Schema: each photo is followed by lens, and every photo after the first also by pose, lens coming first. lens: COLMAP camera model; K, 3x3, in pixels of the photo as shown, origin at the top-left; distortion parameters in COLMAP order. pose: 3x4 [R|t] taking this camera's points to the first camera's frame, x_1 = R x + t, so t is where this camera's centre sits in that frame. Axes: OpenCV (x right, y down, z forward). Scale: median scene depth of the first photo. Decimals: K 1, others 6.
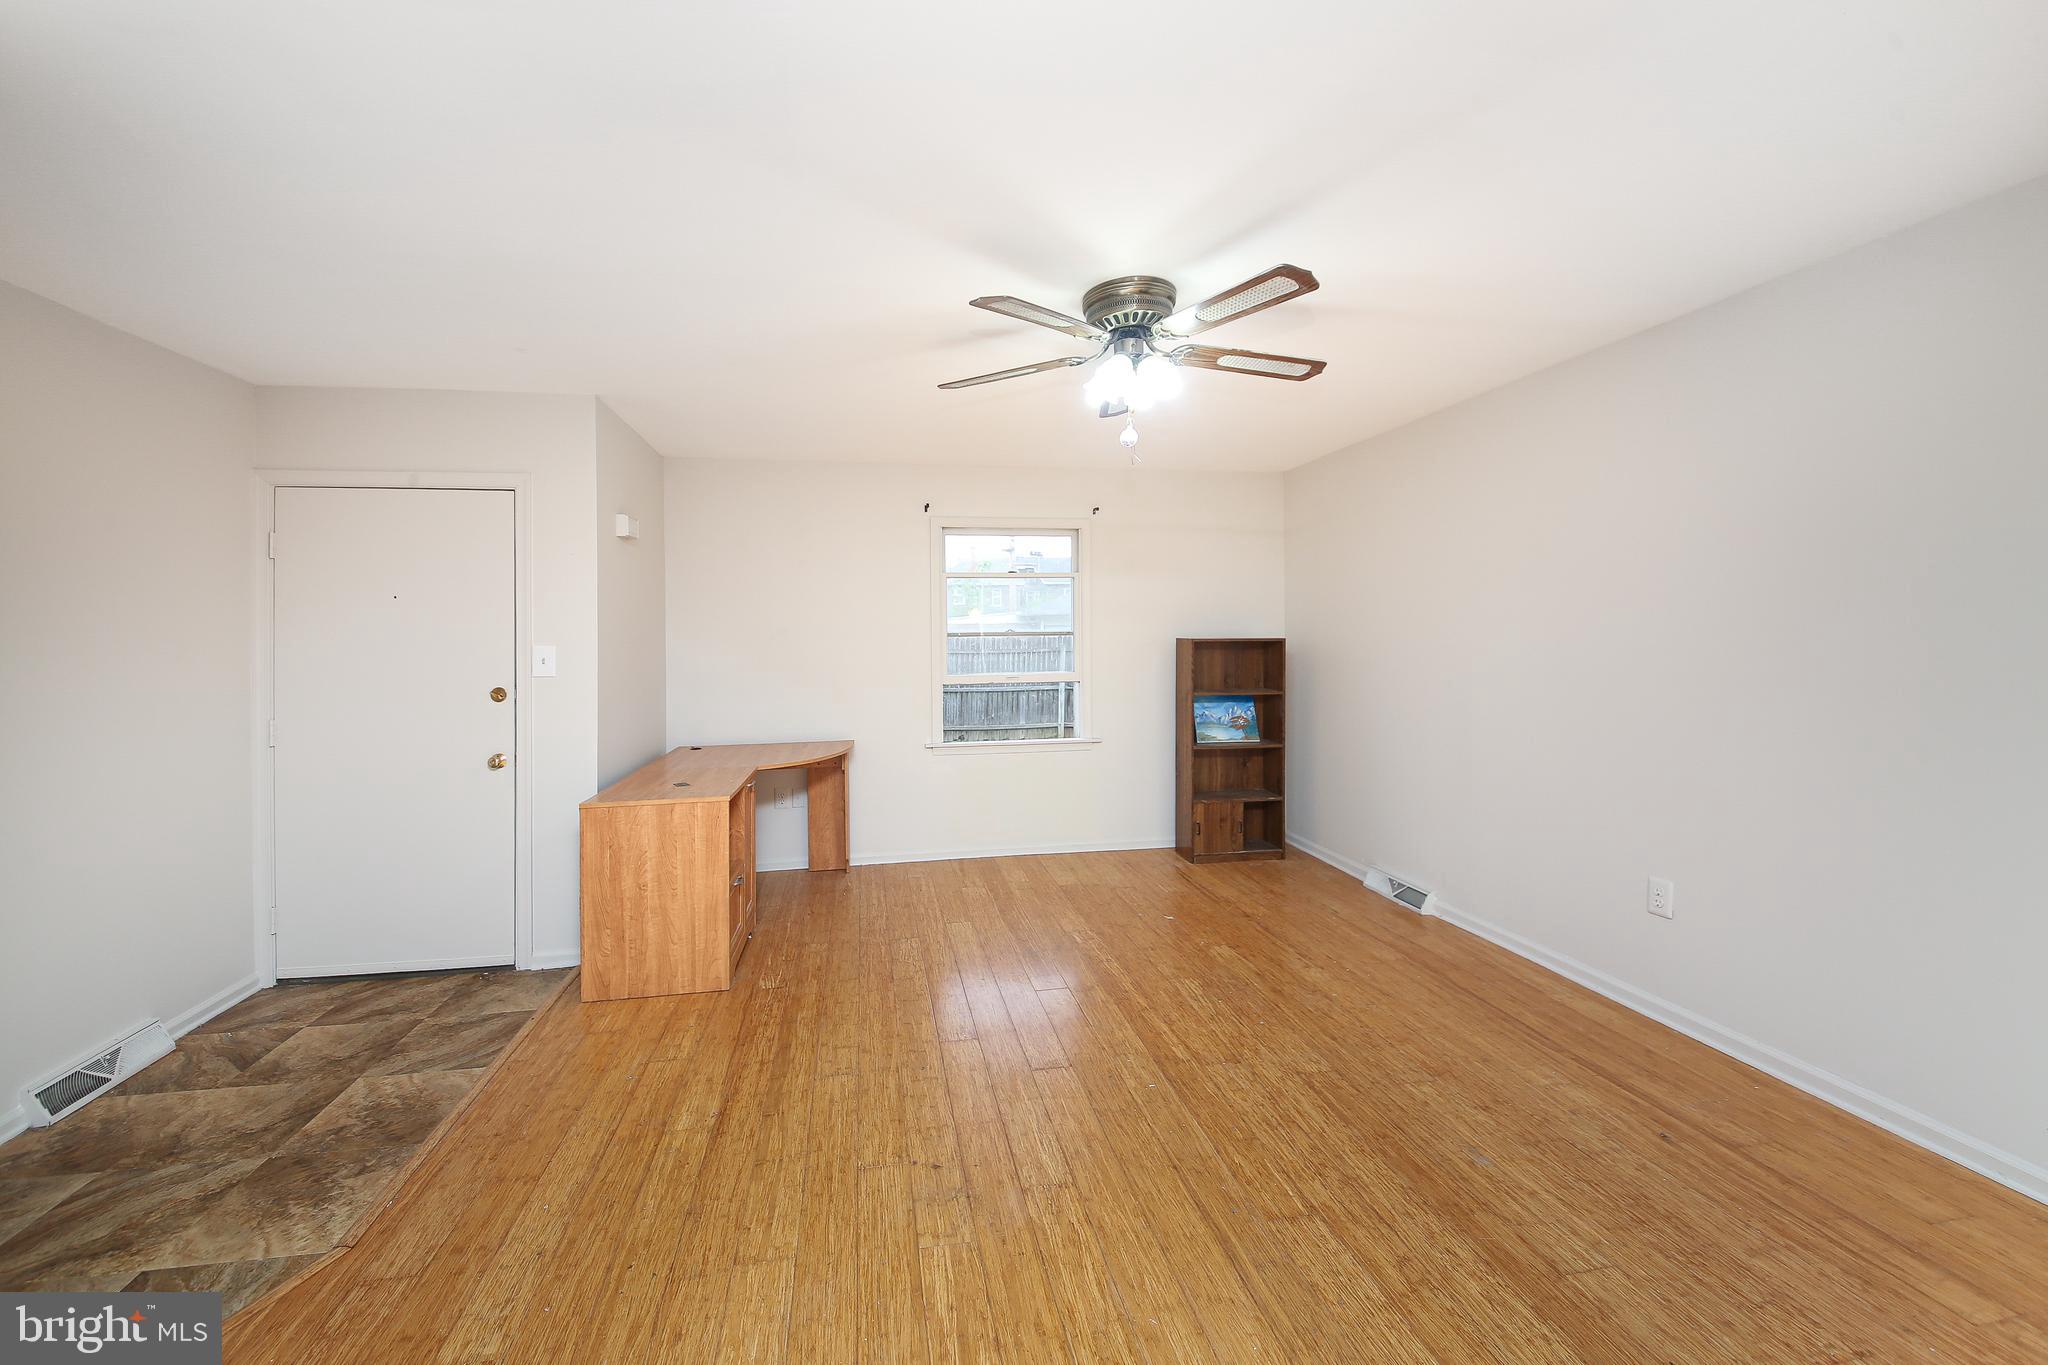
lens RADIAL K [[803.2, 0, 1013.1], [0, 803.2, 669.0], [0, 0, 1]] dist [0.035464, -0.031410]
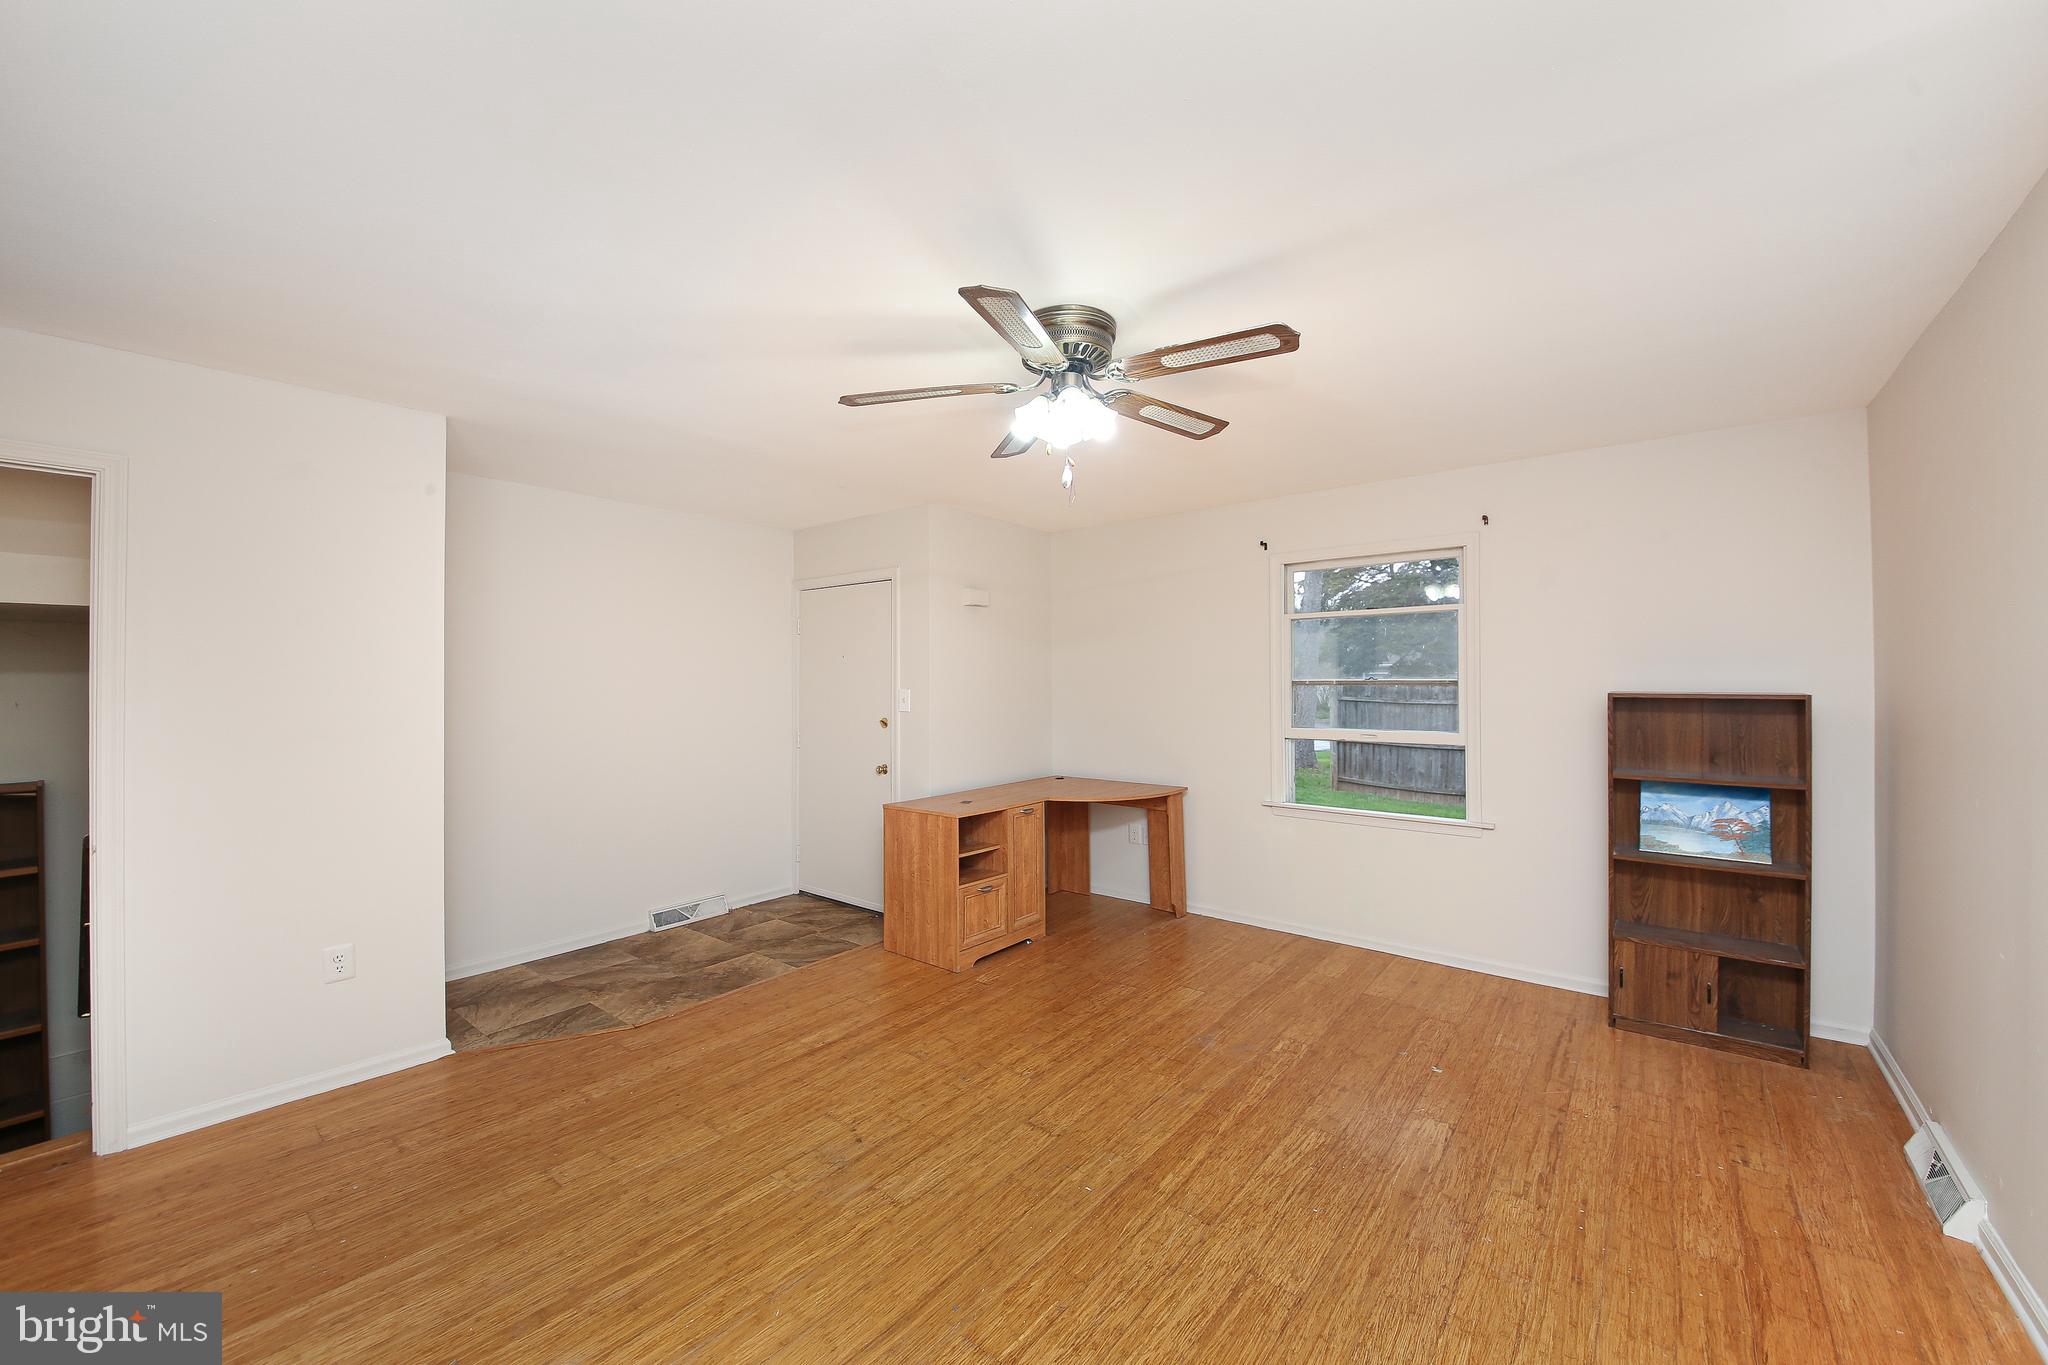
lens RADIAL K [[803.2, 0, 1013.1], [0, 803.2, 669.0], [0, 0, 1]] dist [0.035464, -0.031410]
pose [[0.647647, -0.001552, -0.761939, 0.653466], [-0.036223, 0.998805, -0.032824, -0.028636], [0.761079, 0.048858, 0.646816, 0.256068]]
